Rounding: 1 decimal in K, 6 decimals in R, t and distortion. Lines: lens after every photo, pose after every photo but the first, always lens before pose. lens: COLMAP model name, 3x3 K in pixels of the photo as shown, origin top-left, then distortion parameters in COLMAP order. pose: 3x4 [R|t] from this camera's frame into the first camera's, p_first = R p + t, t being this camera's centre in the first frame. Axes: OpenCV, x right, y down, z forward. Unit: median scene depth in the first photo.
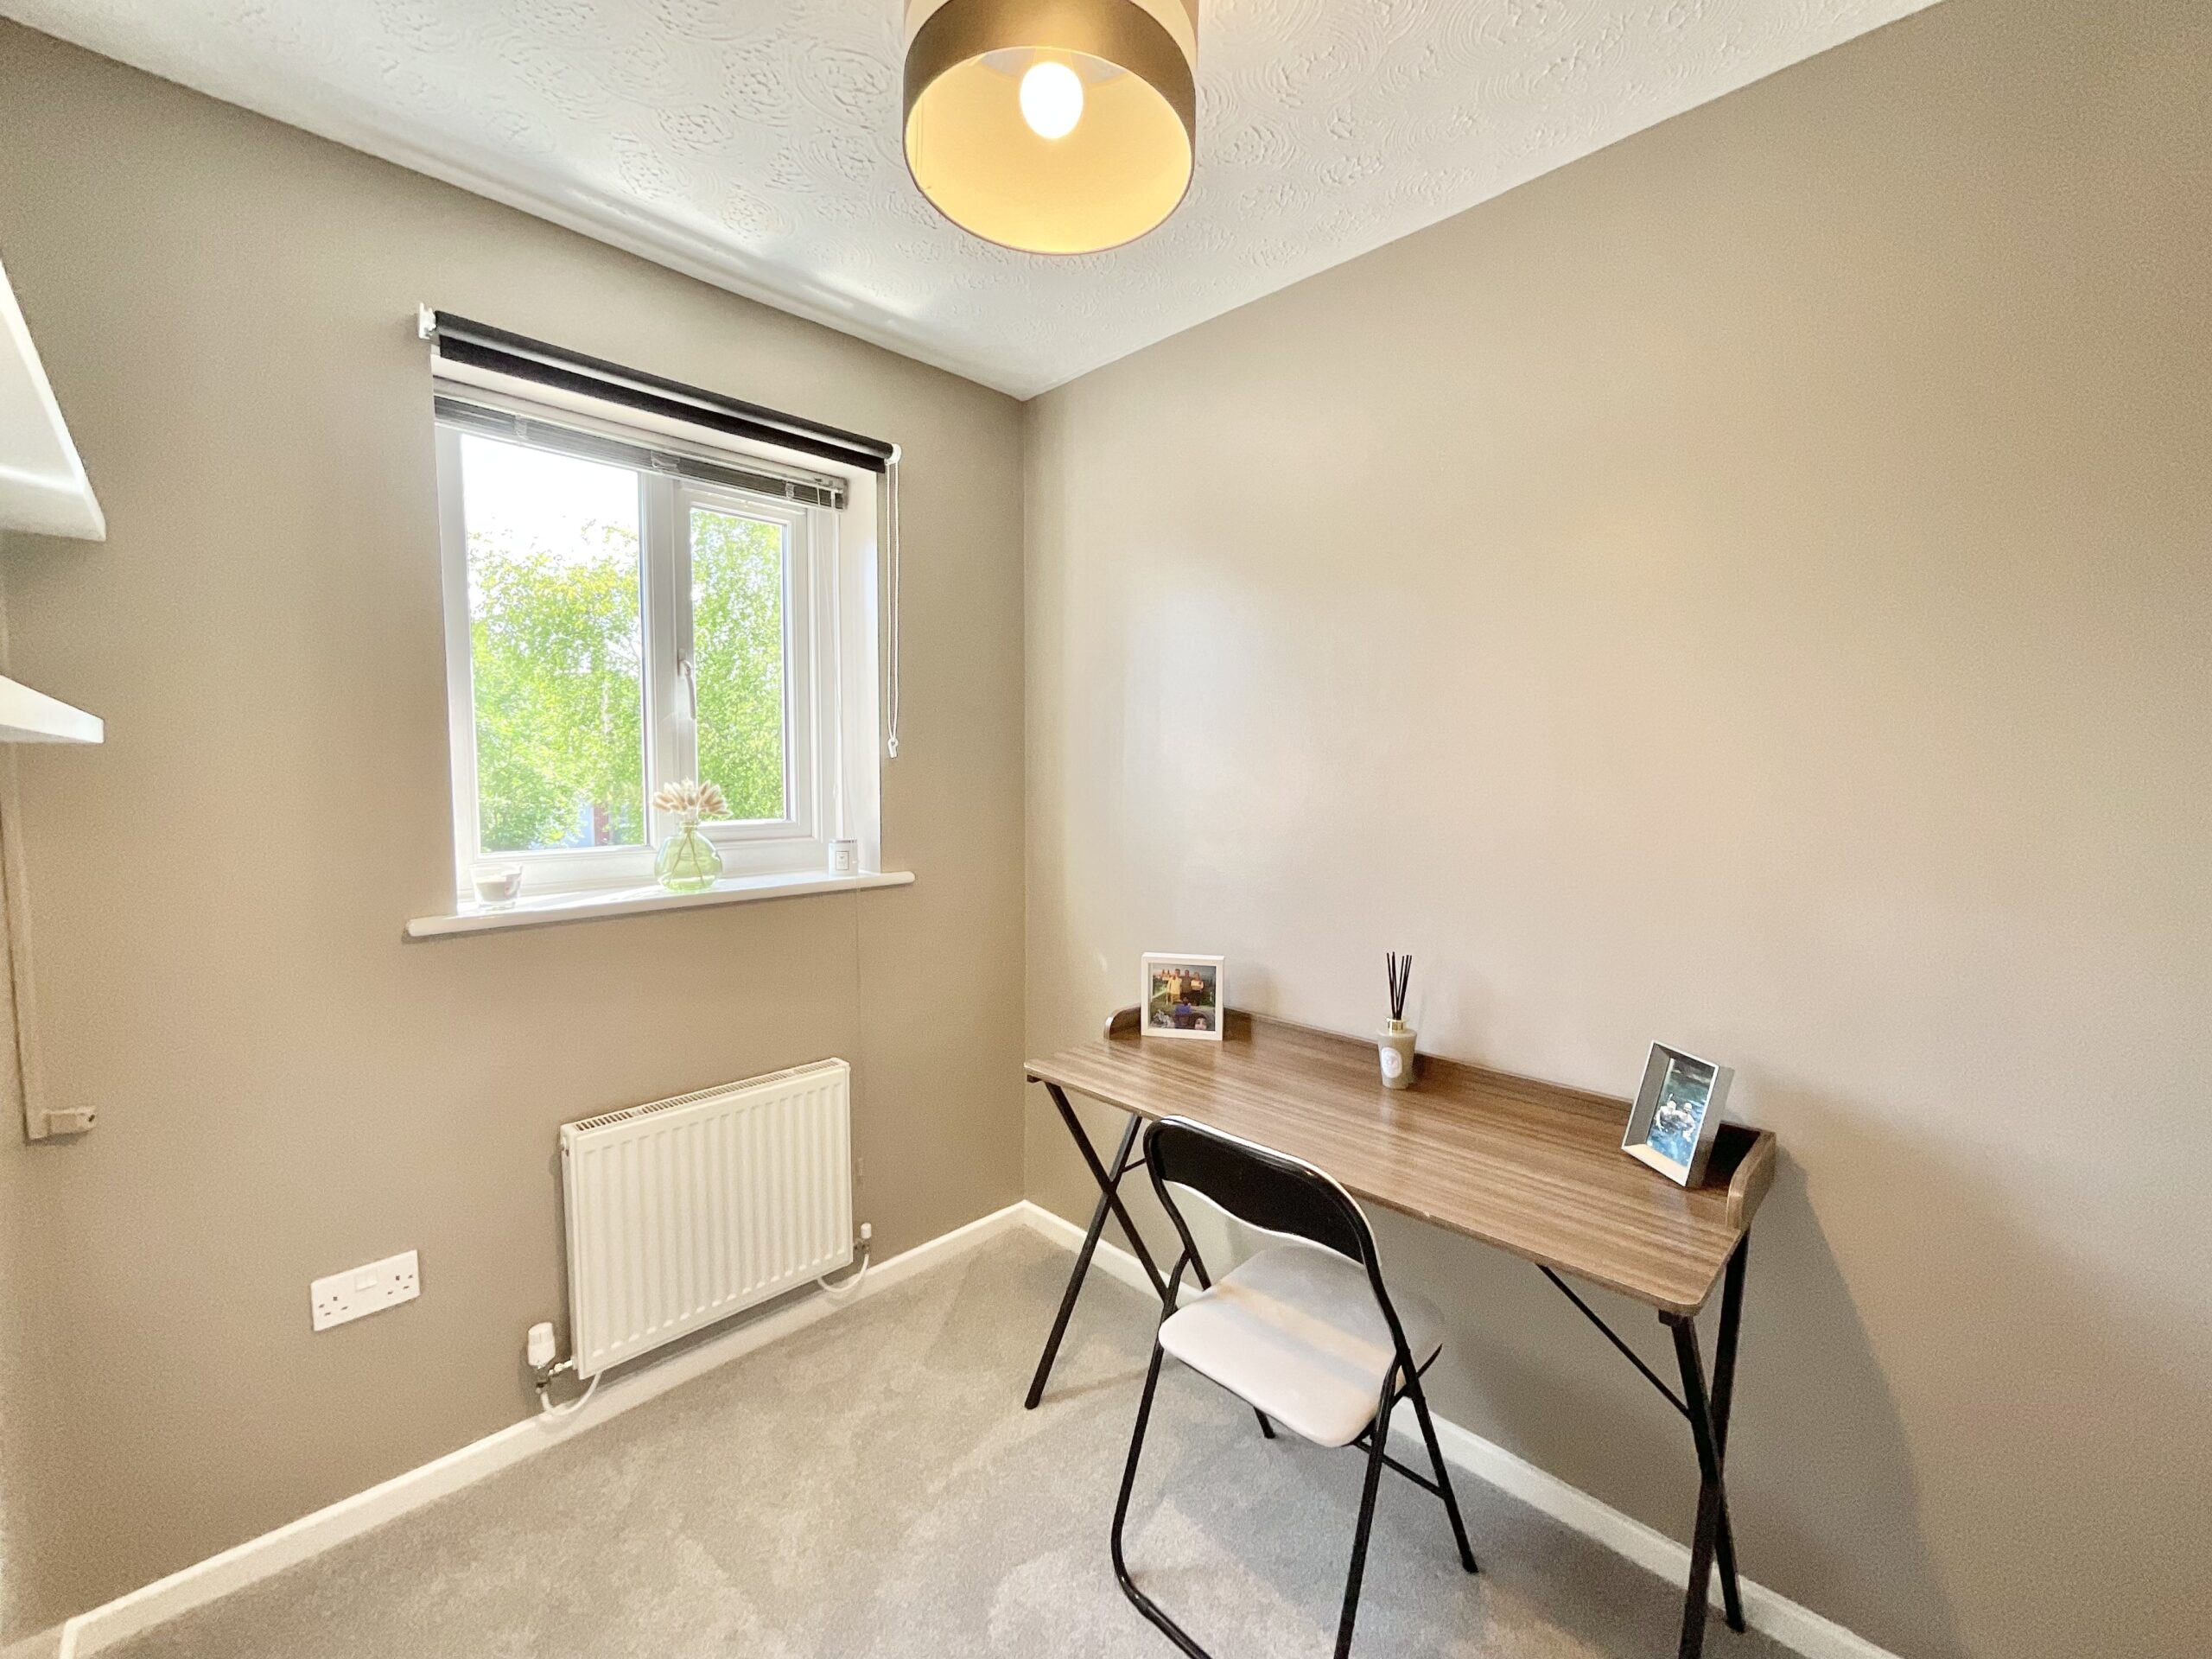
lens RADIAL K [[892.9, 0, 1123.0], [0, 892.9, 837.8], [0, 0, 1]] dist [0.000866, -0.002623]
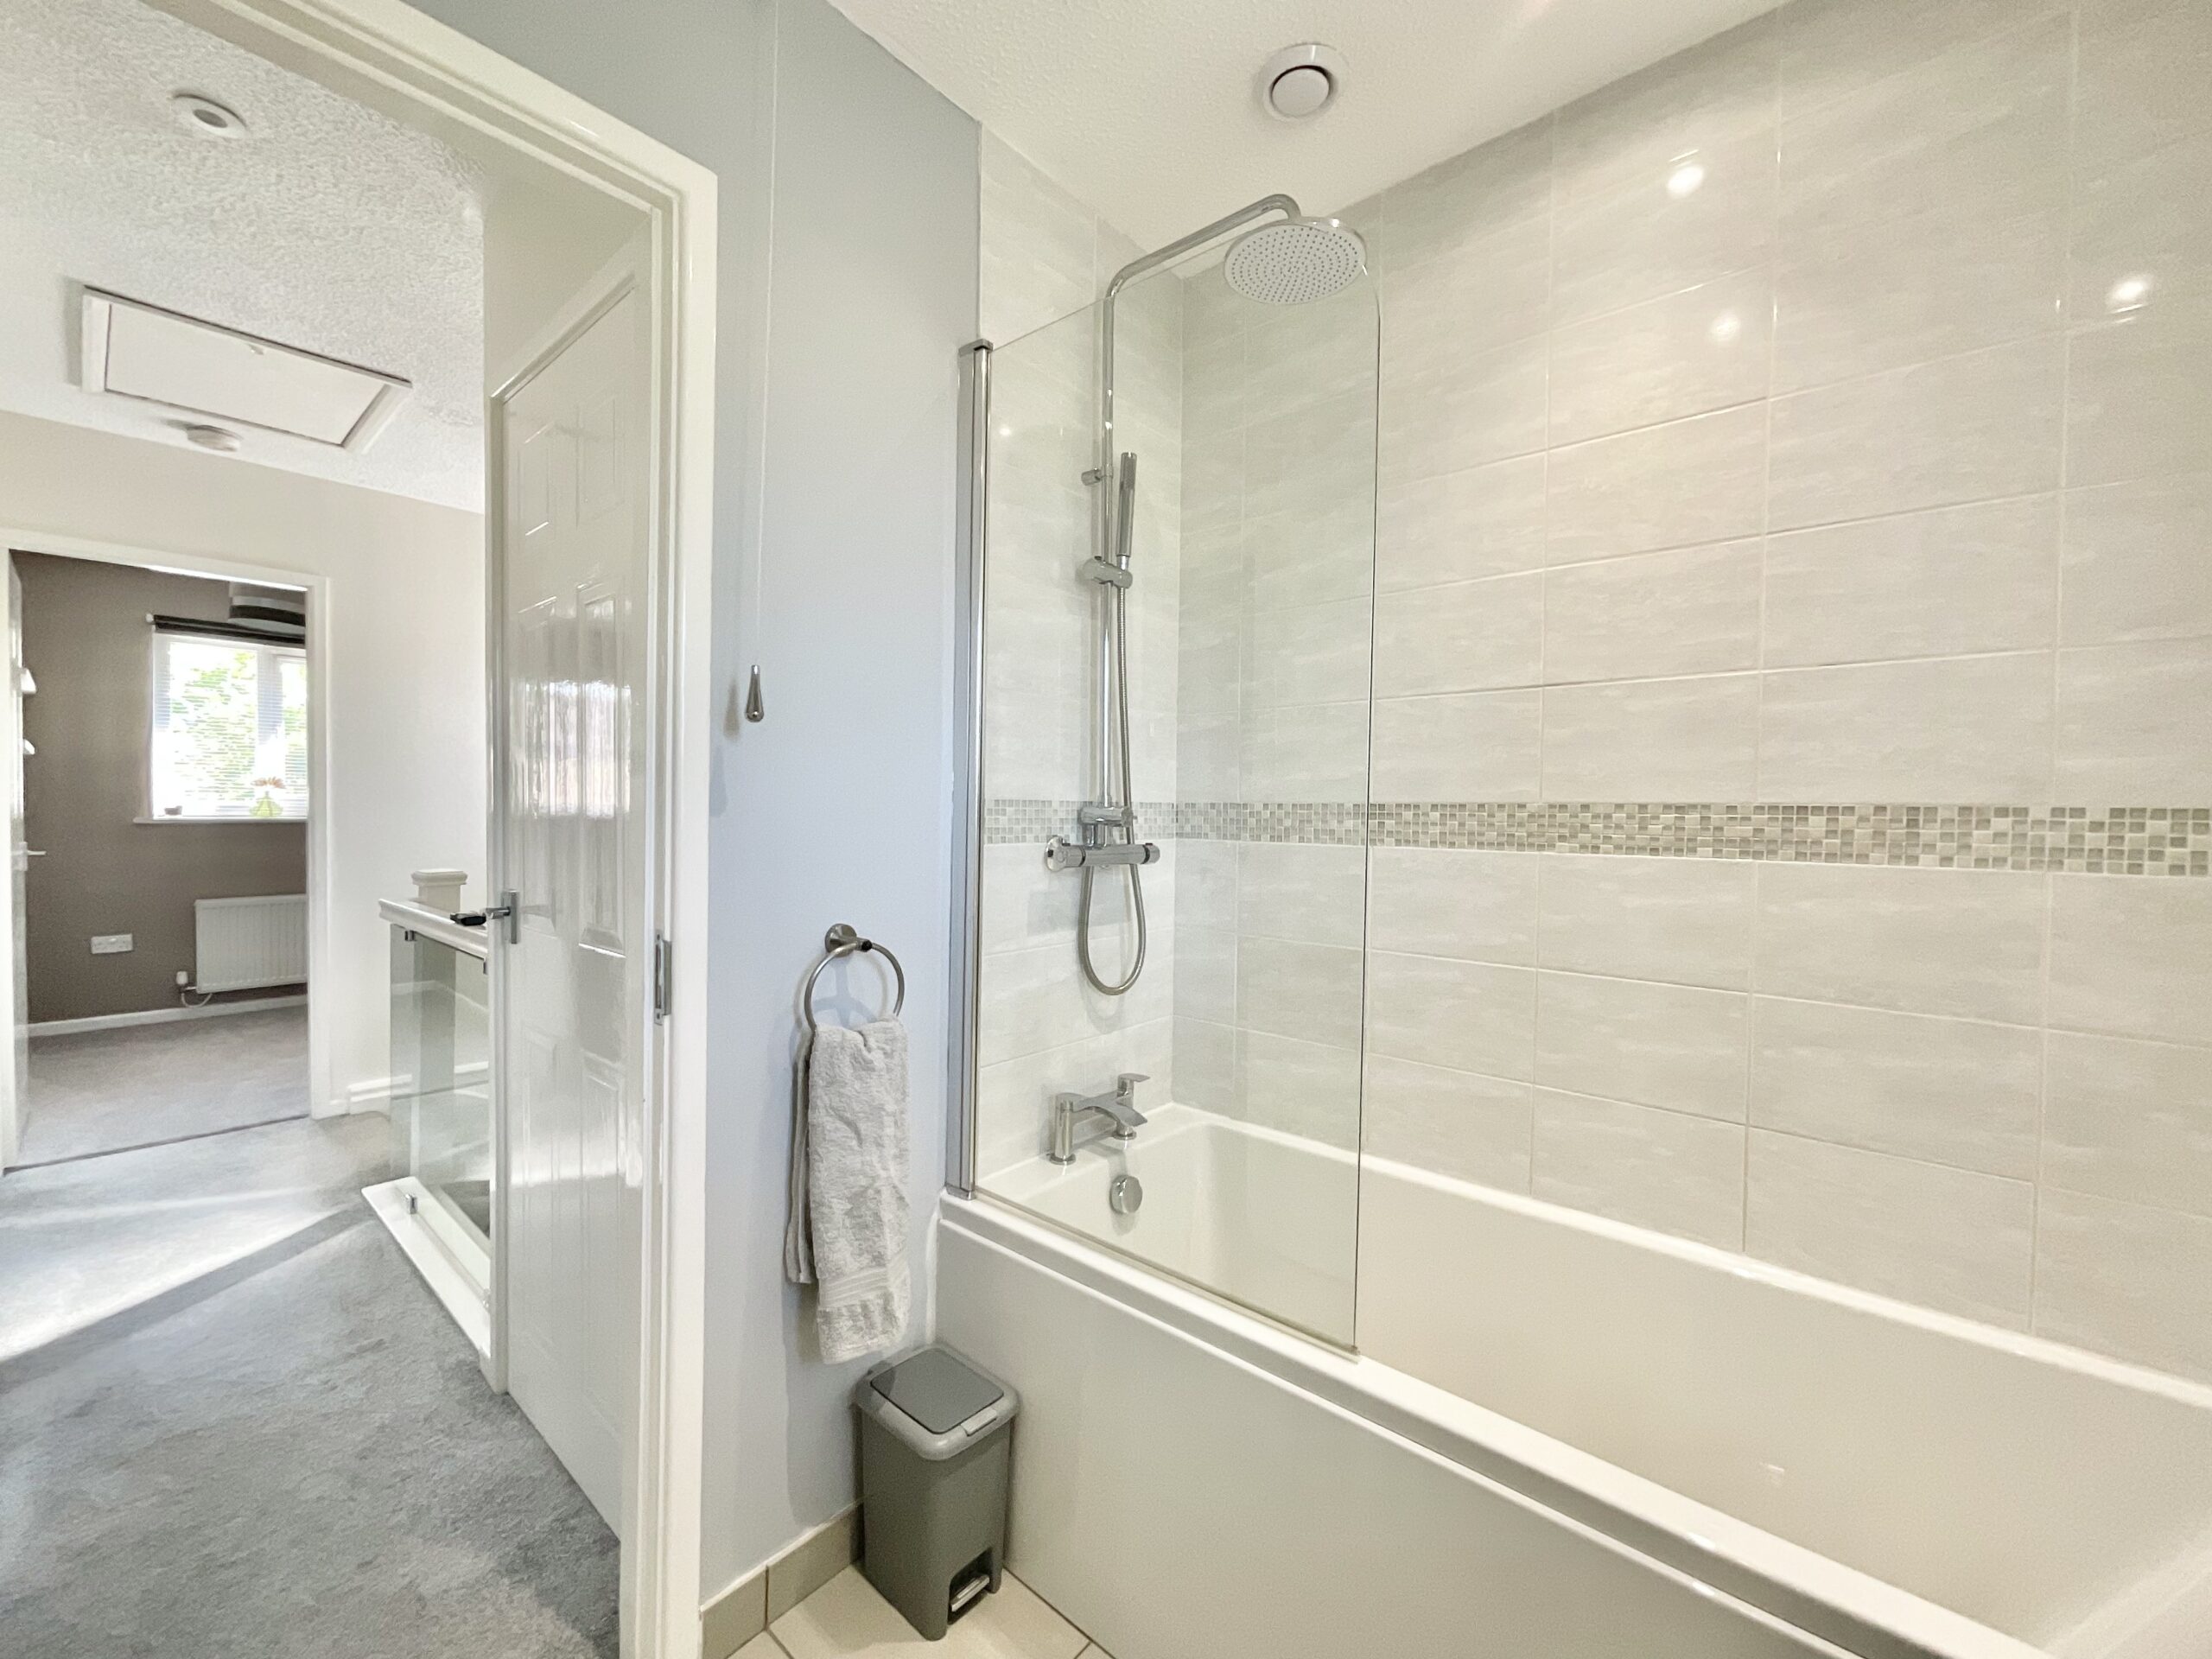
lens RADIAL K [[892.9, 0, 1093.4], [0, 892.9, 829.7], [0, 0, 1]] dist [0.000866, -0.002623]
pose [[0.998581, 0.005227, 0.053005, 1.976772], [-0.002495, 0.998671, -0.051482, 0.249010], [-0.053204, 0.051277, 0.997266, -1.880377]]
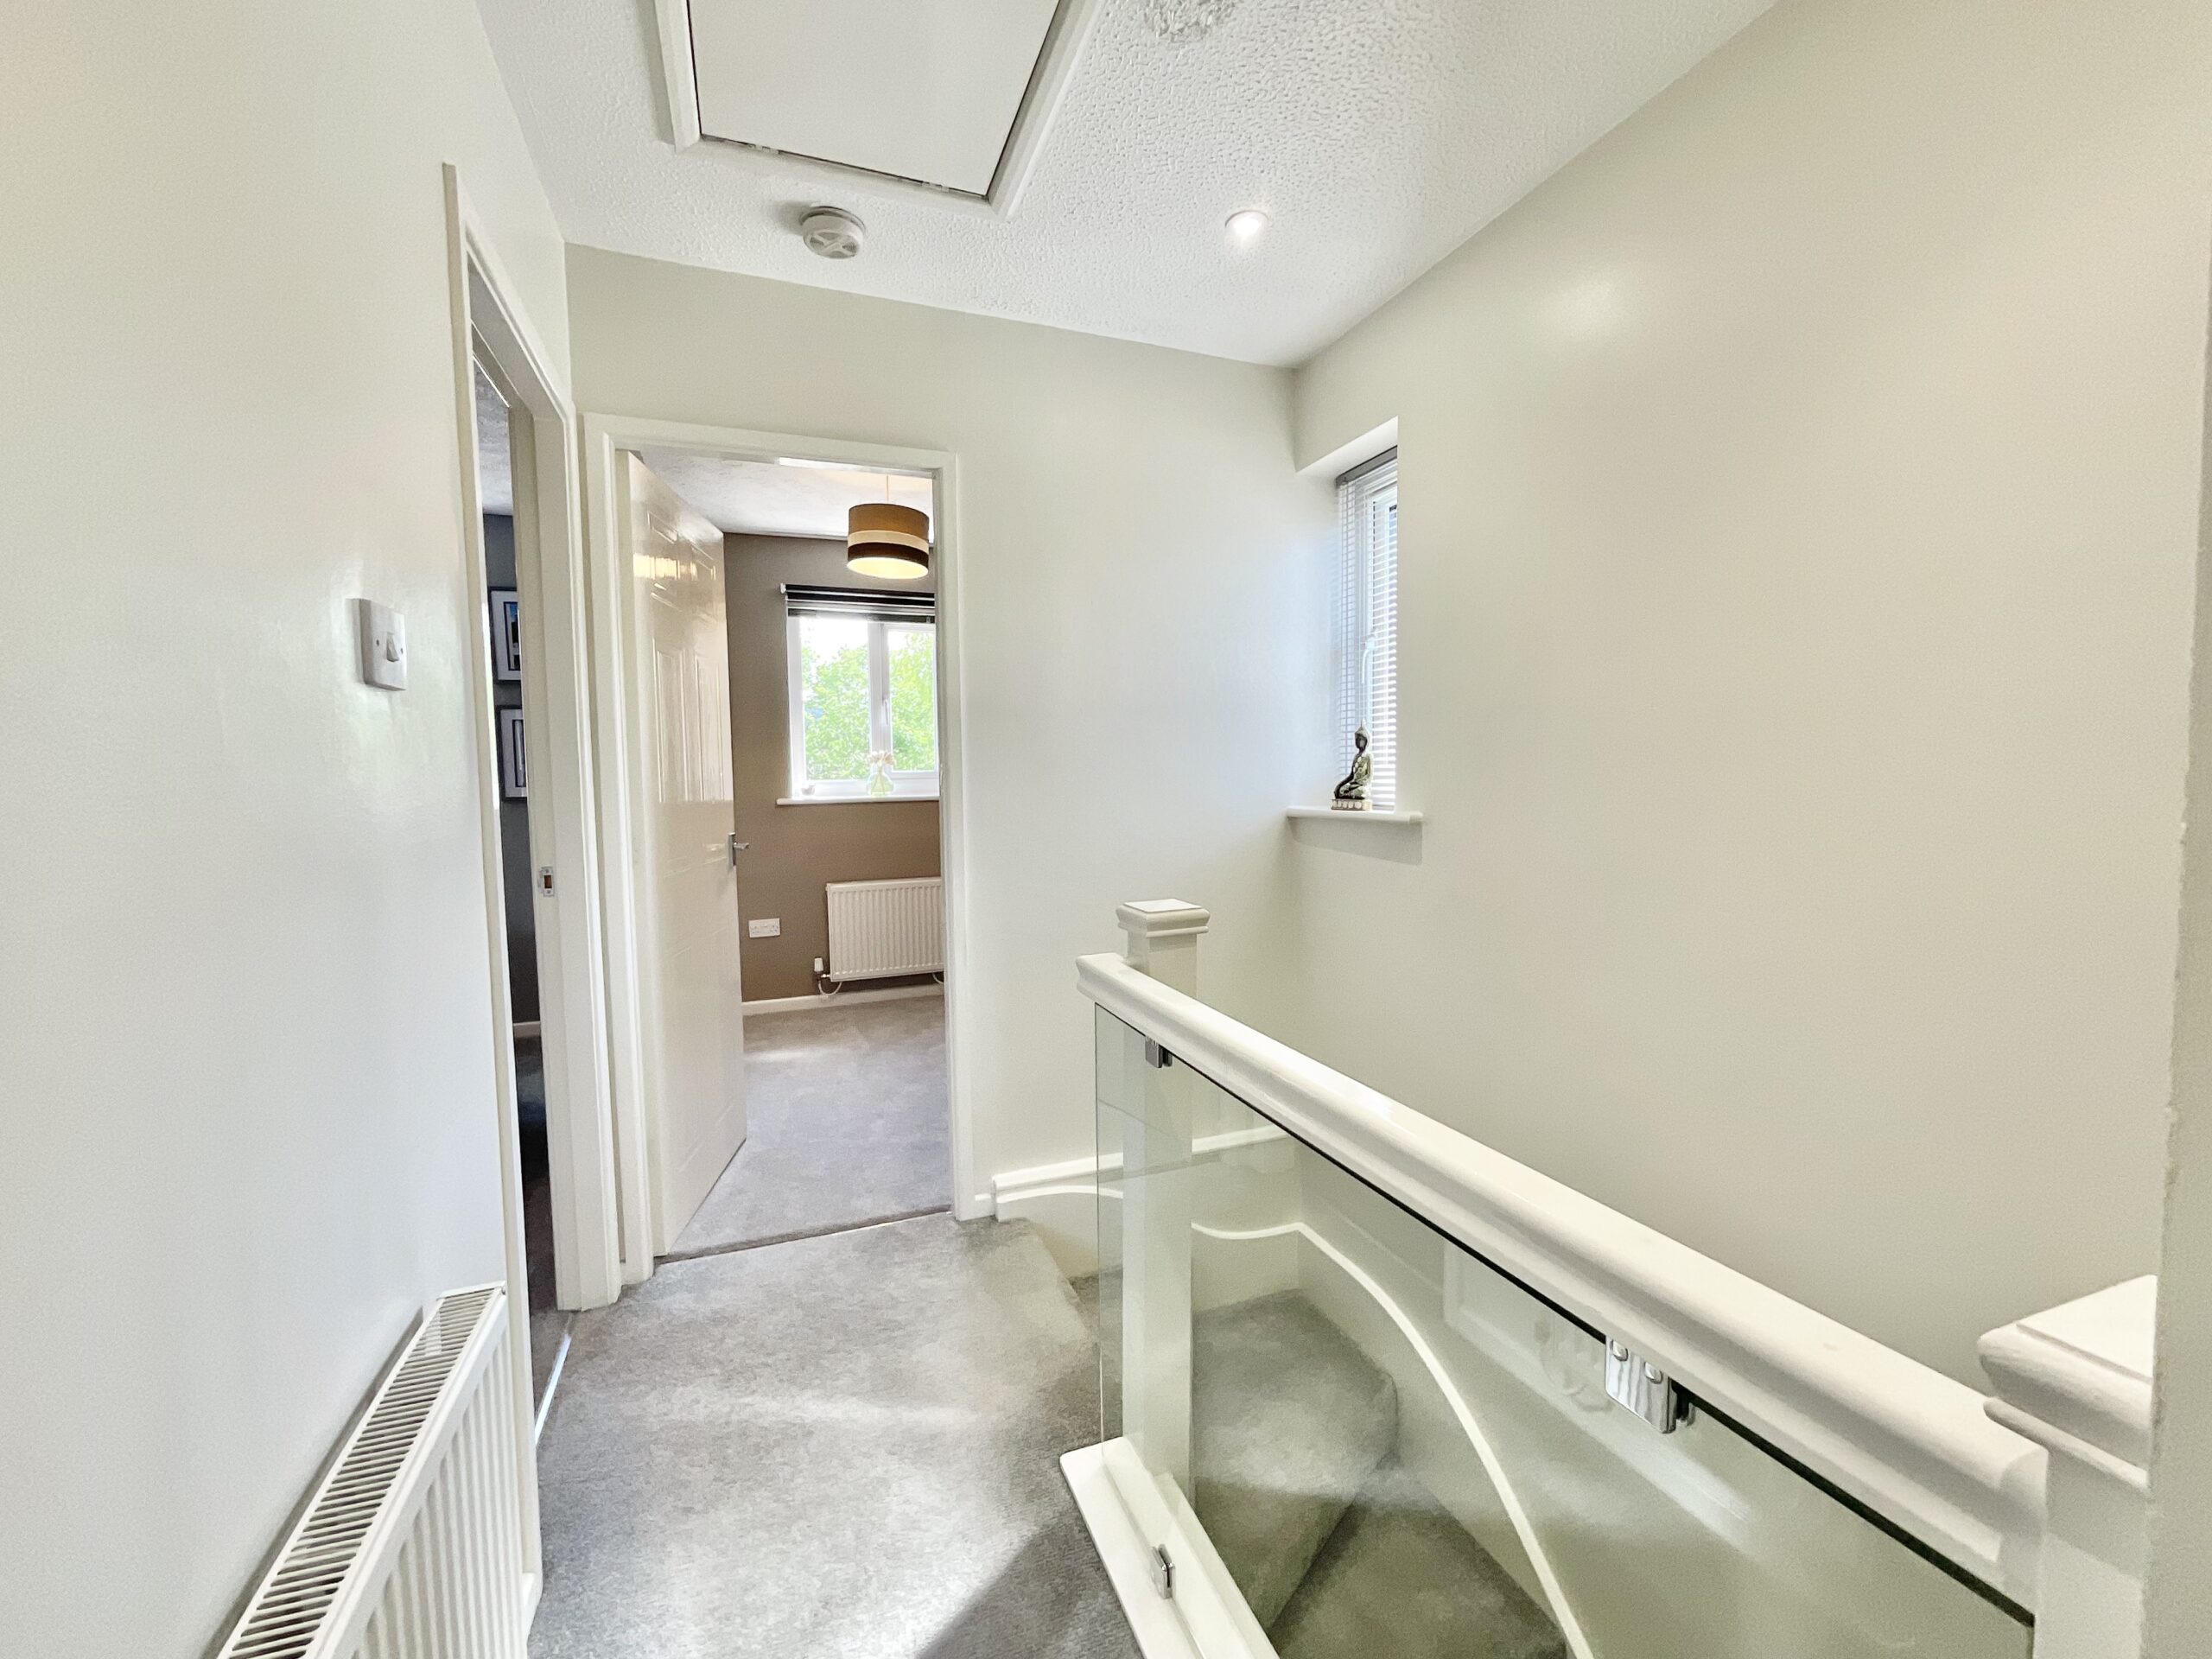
lens RADIAL K [[892.9, 0, 1098.5], [0, 892.9, 831.6], [0, 0, 1]] dist [0.000866, -0.002623]
pose [[0.905884, 0.010111, -0.423405, 1.194731], [-0.011905, 0.999928, -0.001594, 0.170747], [0.423358, 0.006485, 0.905939, -1.024907]]
